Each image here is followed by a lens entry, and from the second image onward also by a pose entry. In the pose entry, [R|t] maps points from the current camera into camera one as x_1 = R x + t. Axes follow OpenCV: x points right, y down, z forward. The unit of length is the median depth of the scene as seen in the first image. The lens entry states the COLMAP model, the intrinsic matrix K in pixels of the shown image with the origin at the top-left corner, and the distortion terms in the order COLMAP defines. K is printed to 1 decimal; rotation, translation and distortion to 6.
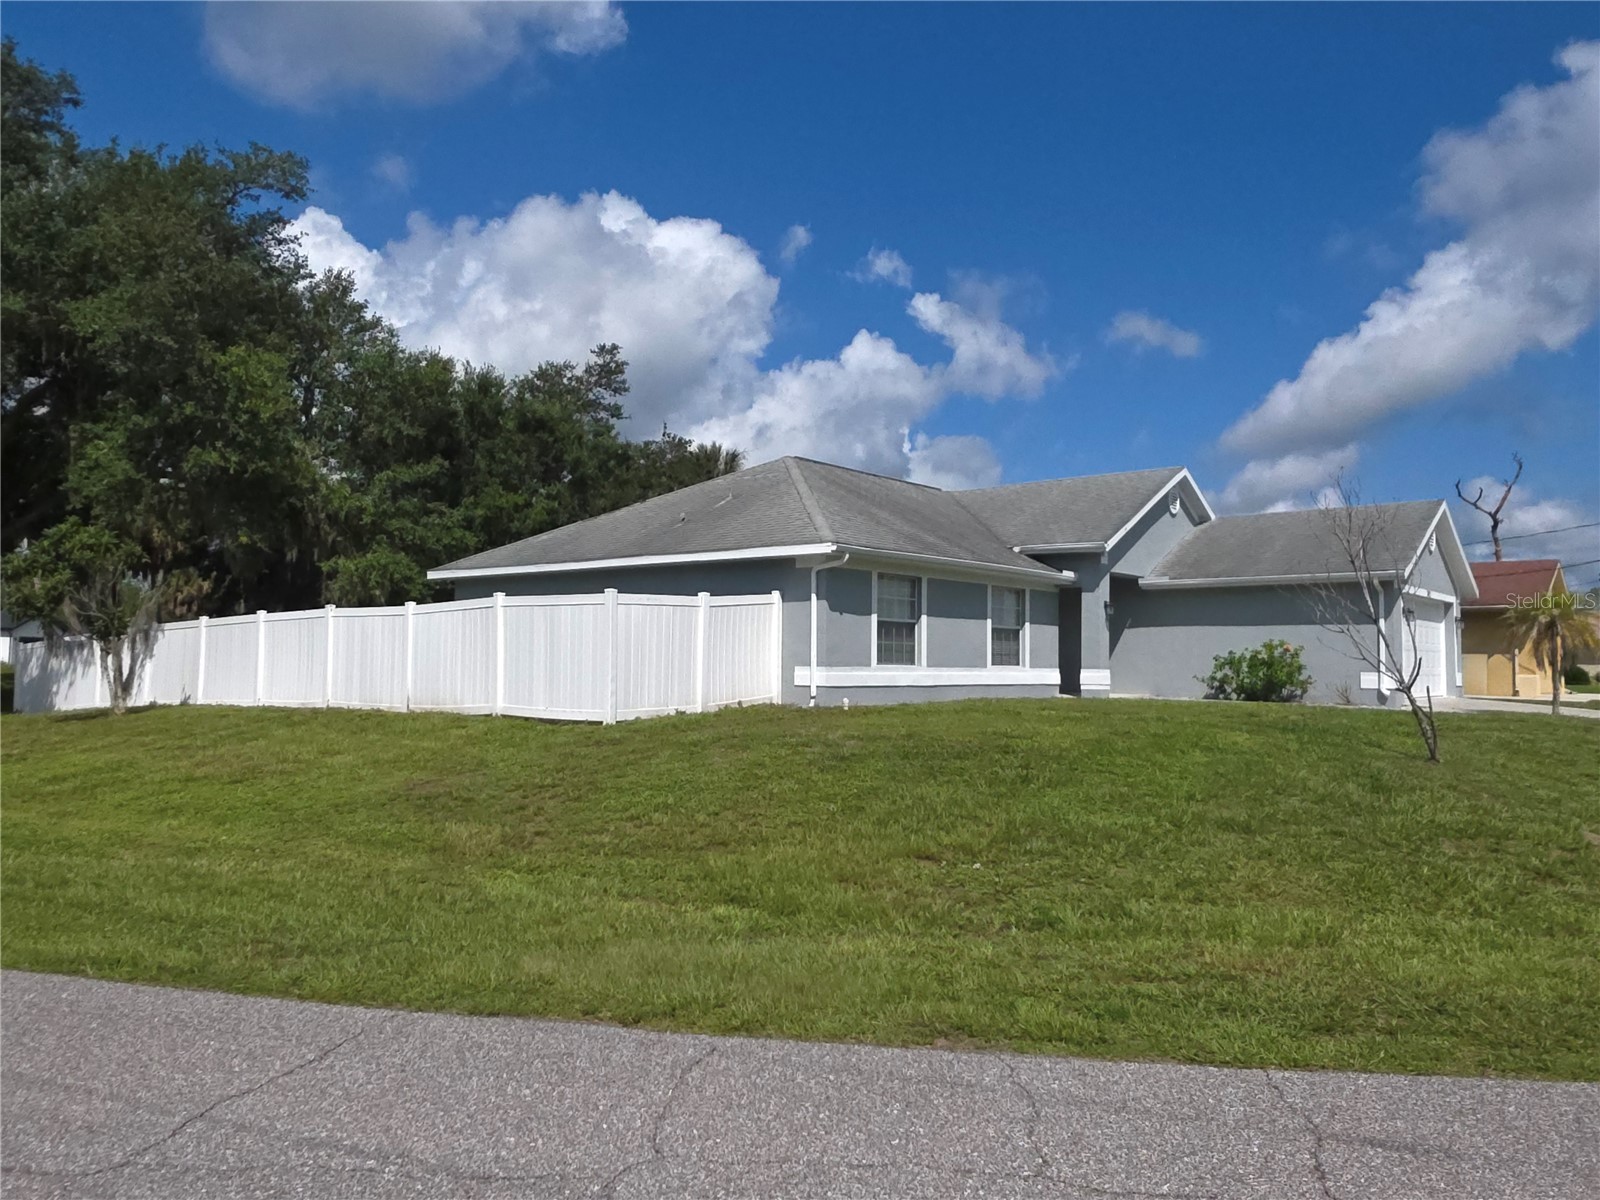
lens RADIAL K [[1175.7, 0, 800.0], [0, 1175.7, 600.0], [0, 0, 1]] dist [-0.003844, -0.001786]
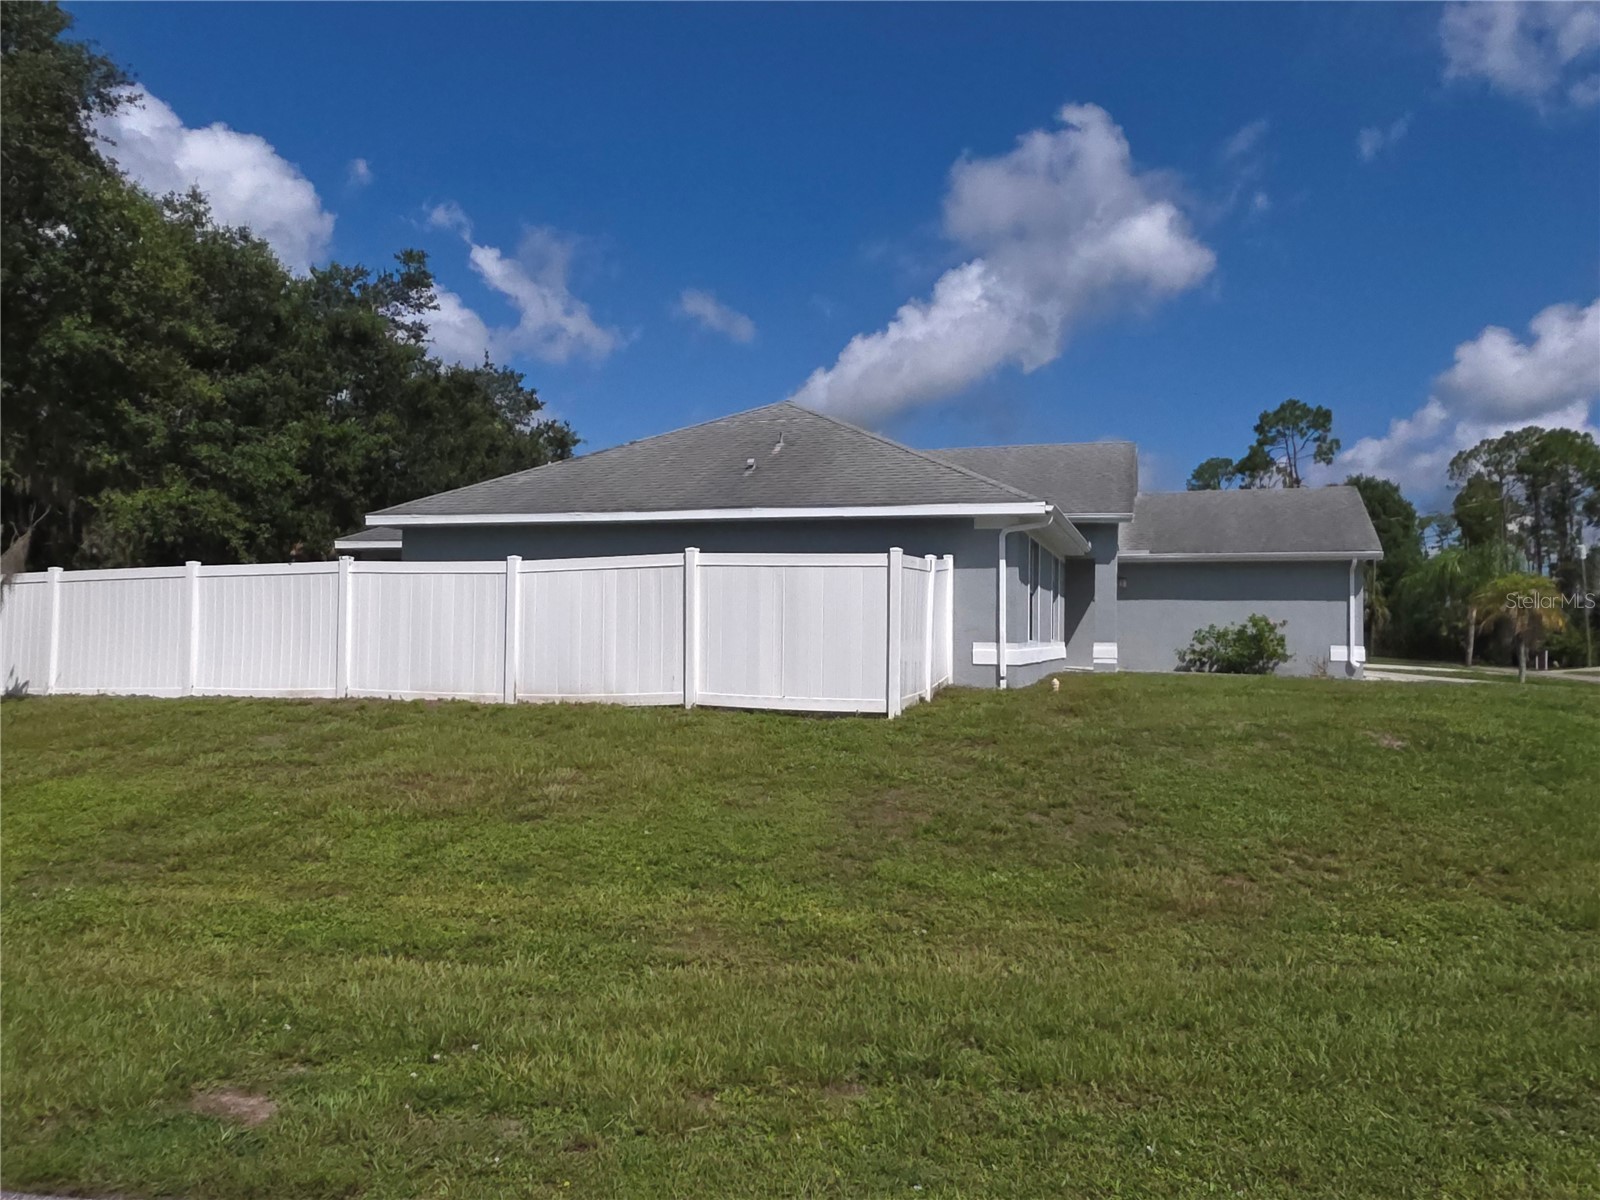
lens RADIAL K [[1143.2, 0, 800.3], [0, 1143.2, 650.9], [0, 0, 1]] dist [-0.000212, -0.028003]
pose [[0.929518, -0.002511, 0.368768, -0.344094], [-0.025059, 0.997236, 0.069953, 0.005280], [-0.367924, -0.074263, 0.926885, 0.205841]]
